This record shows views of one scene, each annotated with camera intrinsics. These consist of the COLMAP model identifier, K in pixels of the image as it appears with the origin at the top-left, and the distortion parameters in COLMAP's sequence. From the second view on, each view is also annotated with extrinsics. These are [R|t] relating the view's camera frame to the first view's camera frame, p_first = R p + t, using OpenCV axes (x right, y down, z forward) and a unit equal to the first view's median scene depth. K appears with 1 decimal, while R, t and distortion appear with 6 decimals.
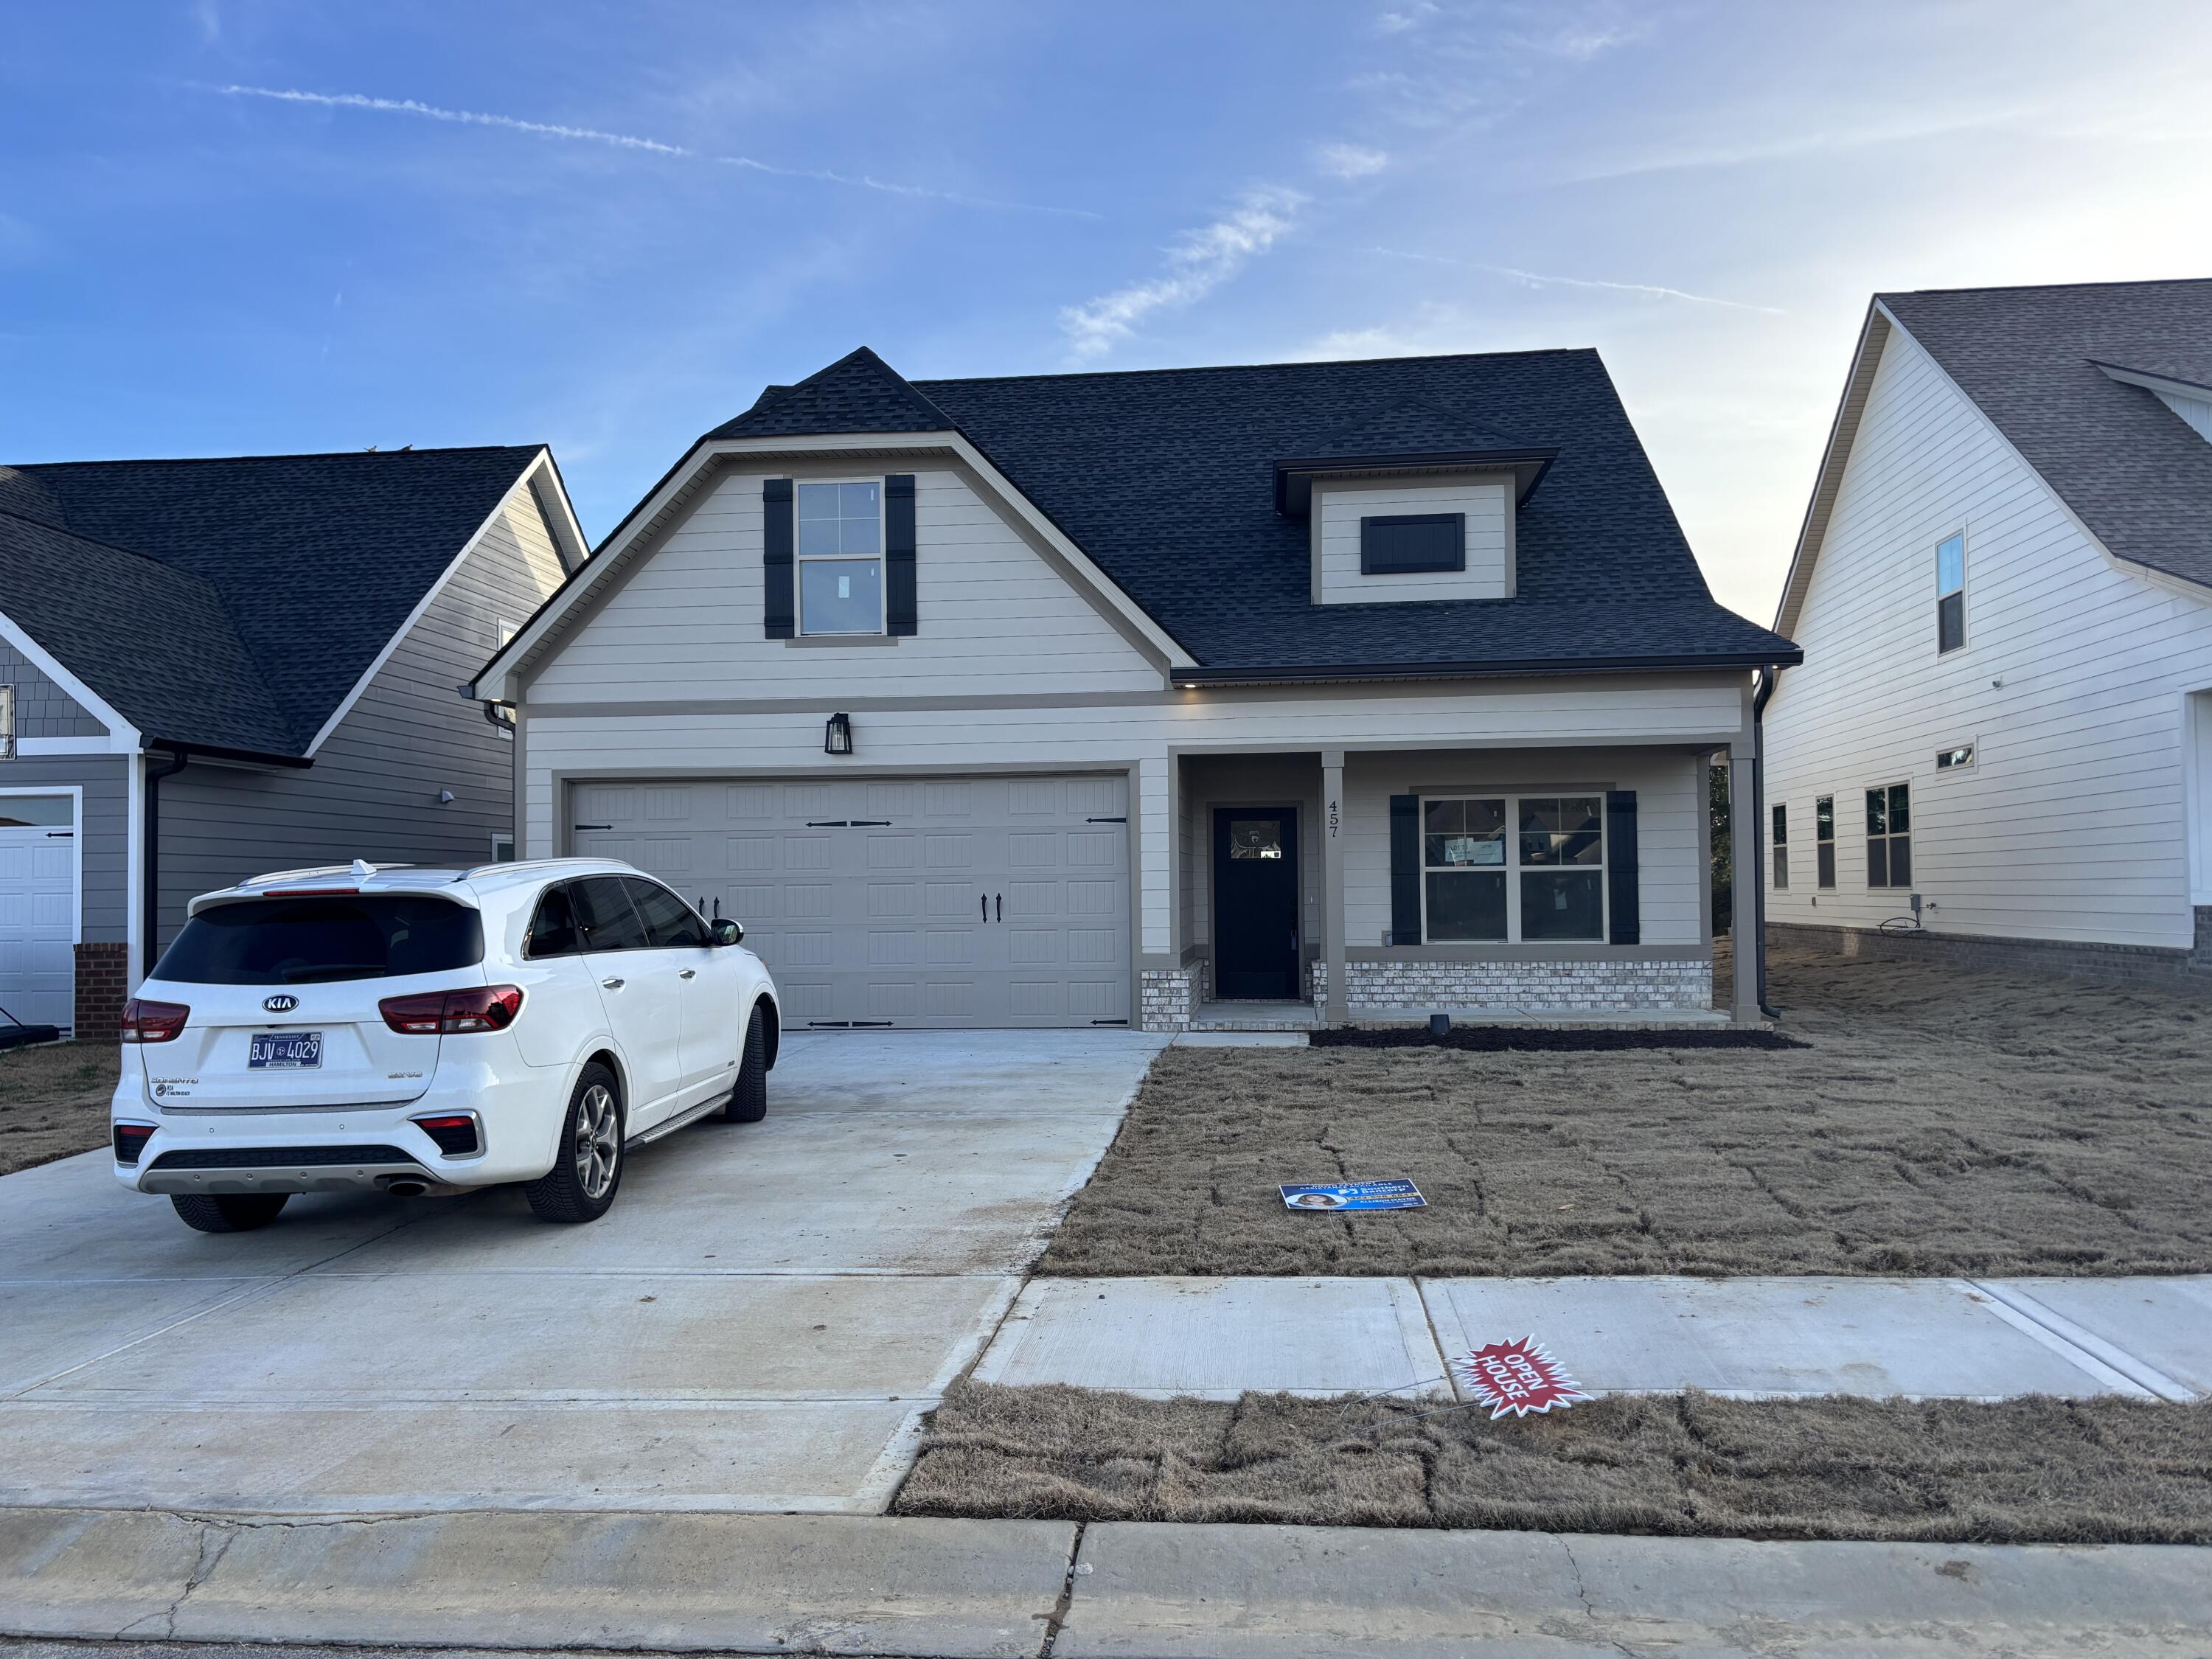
lens RADIAL K [[1684.1, 0, 1113.0], [0, 1684.1, 857.0], [0, 0, 1]] dist [0.025284, -0.031060]
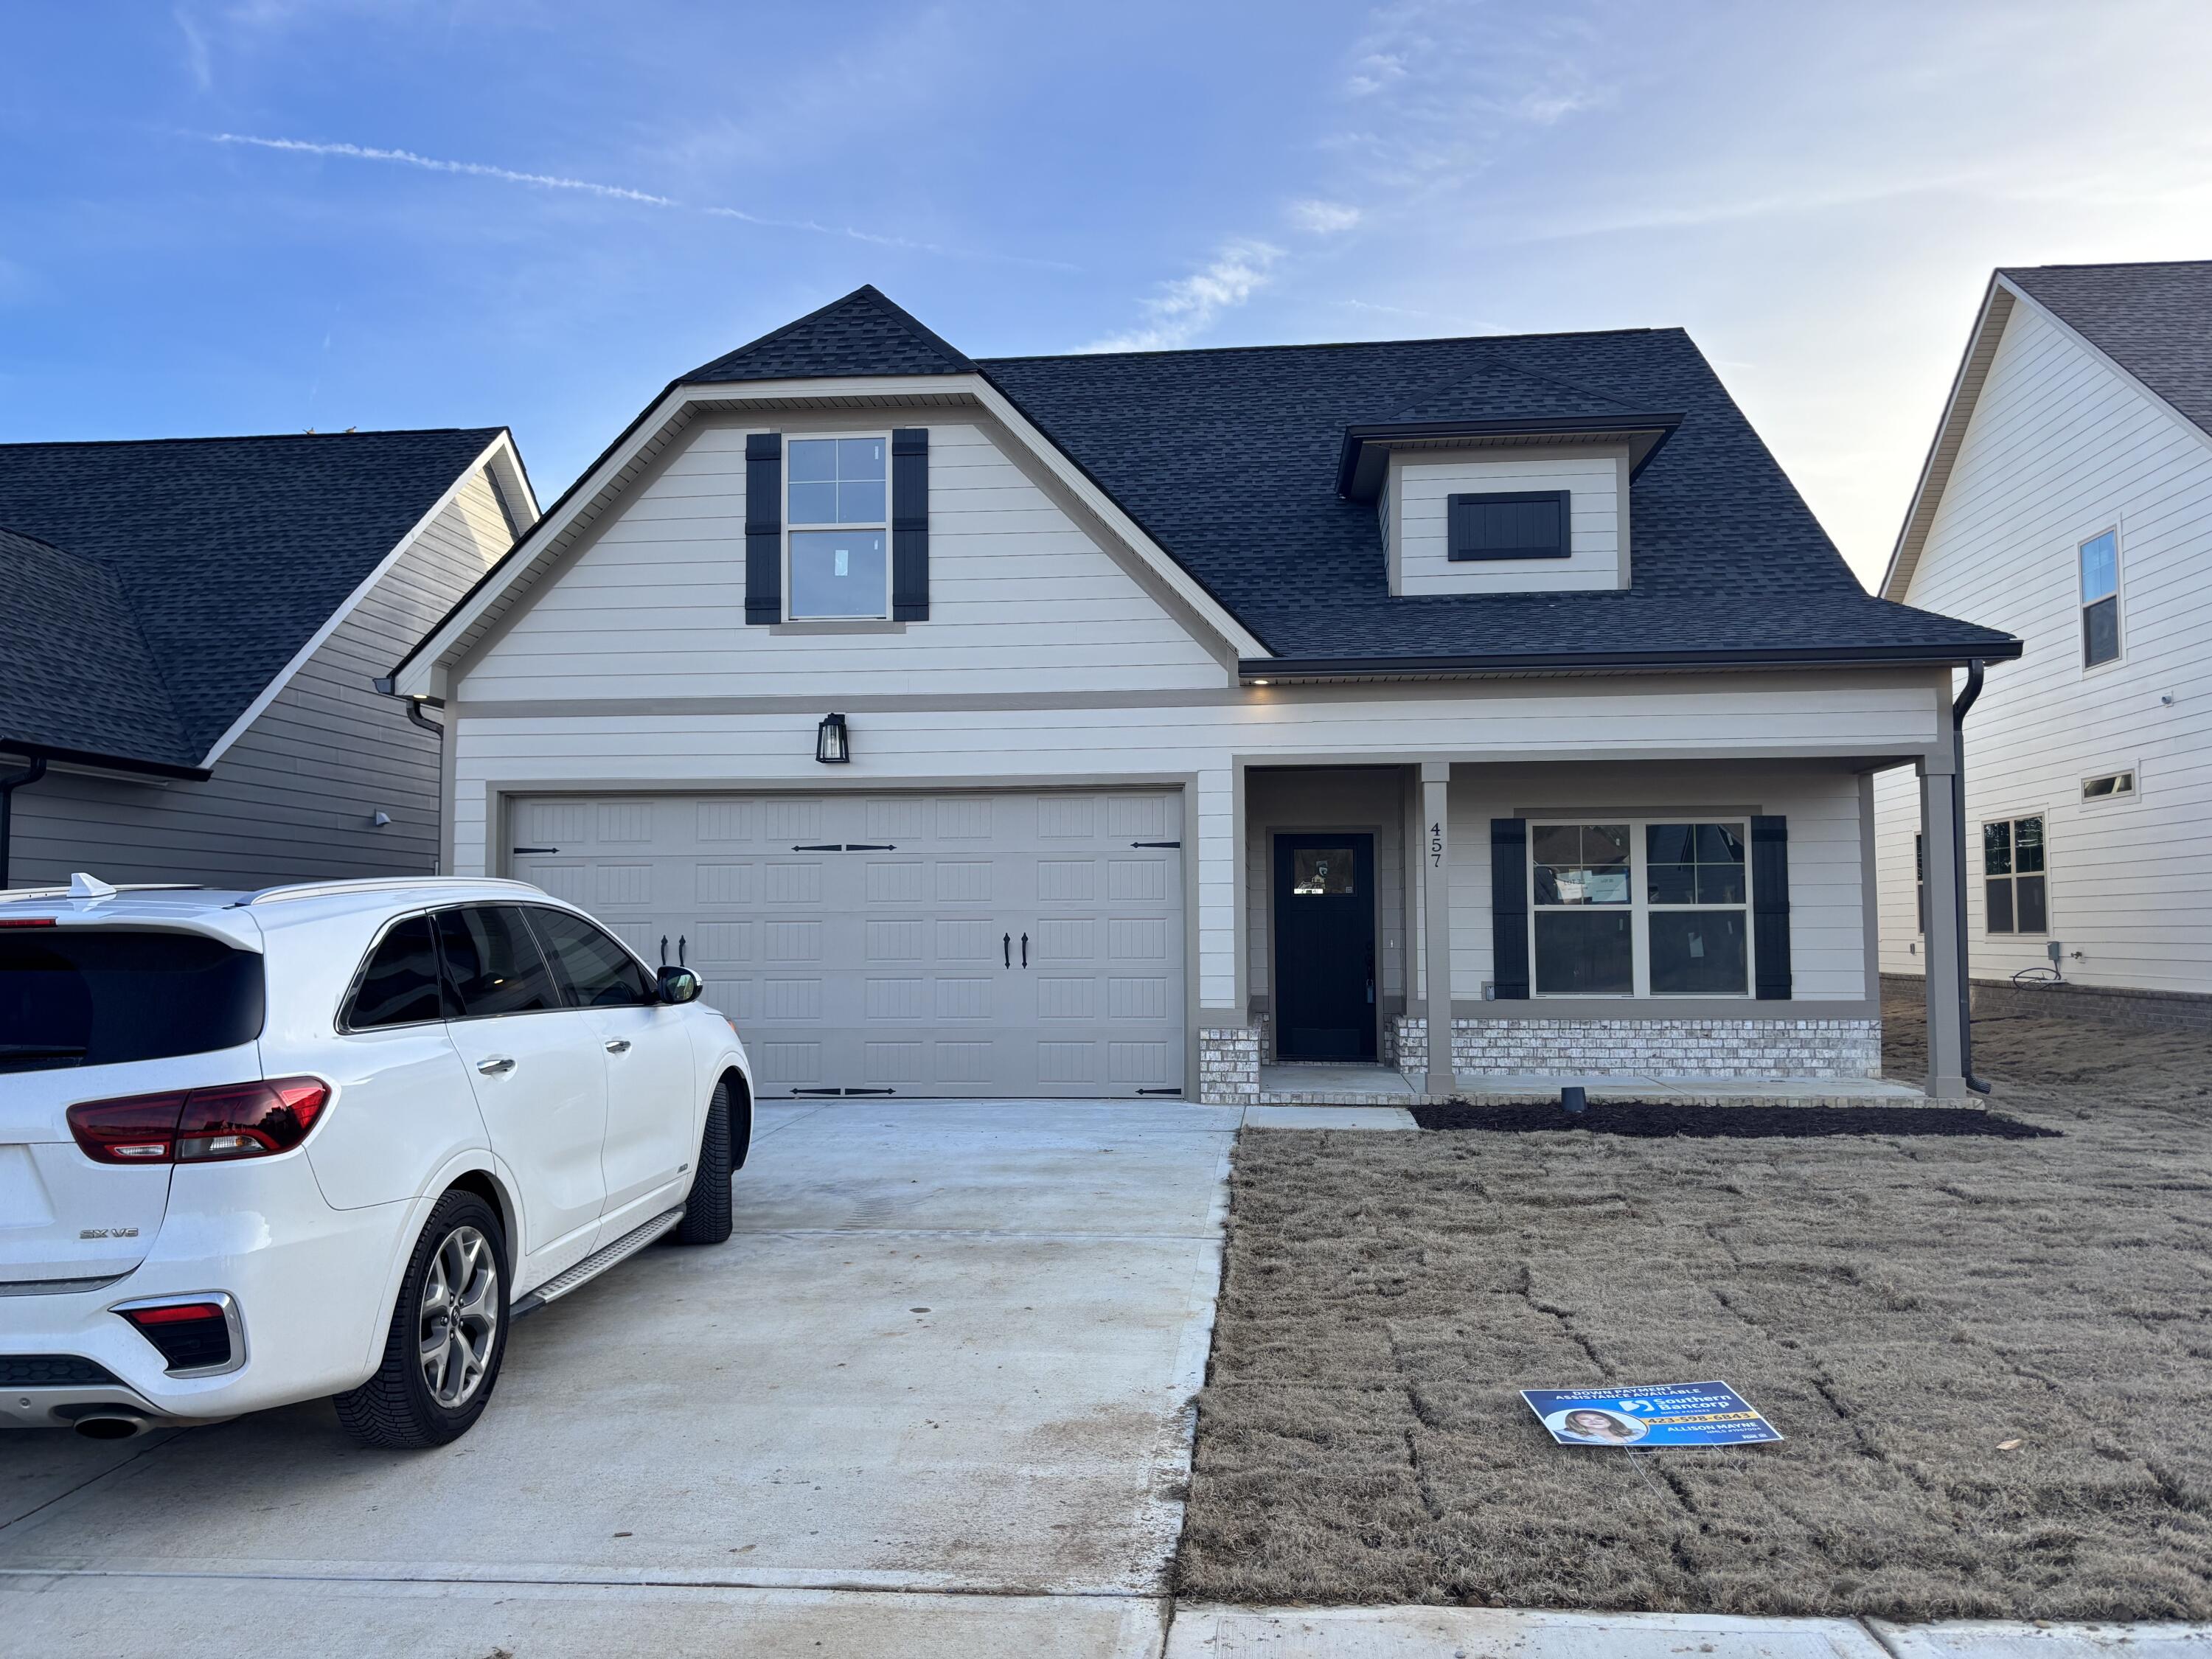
lens RADIAL K [[1684.1, 0, 1111.0], [0, 1684.1, 840.6], [0, 0, 1]] dist [0.025284, -0.031060]
pose [[0.999957, 0.006559, 0.006554, -0.029736], [-0.006332, 0.999399, -0.034069, 0.003793], [-0.006774, 0.034026, 0.999398, 0.164945]]
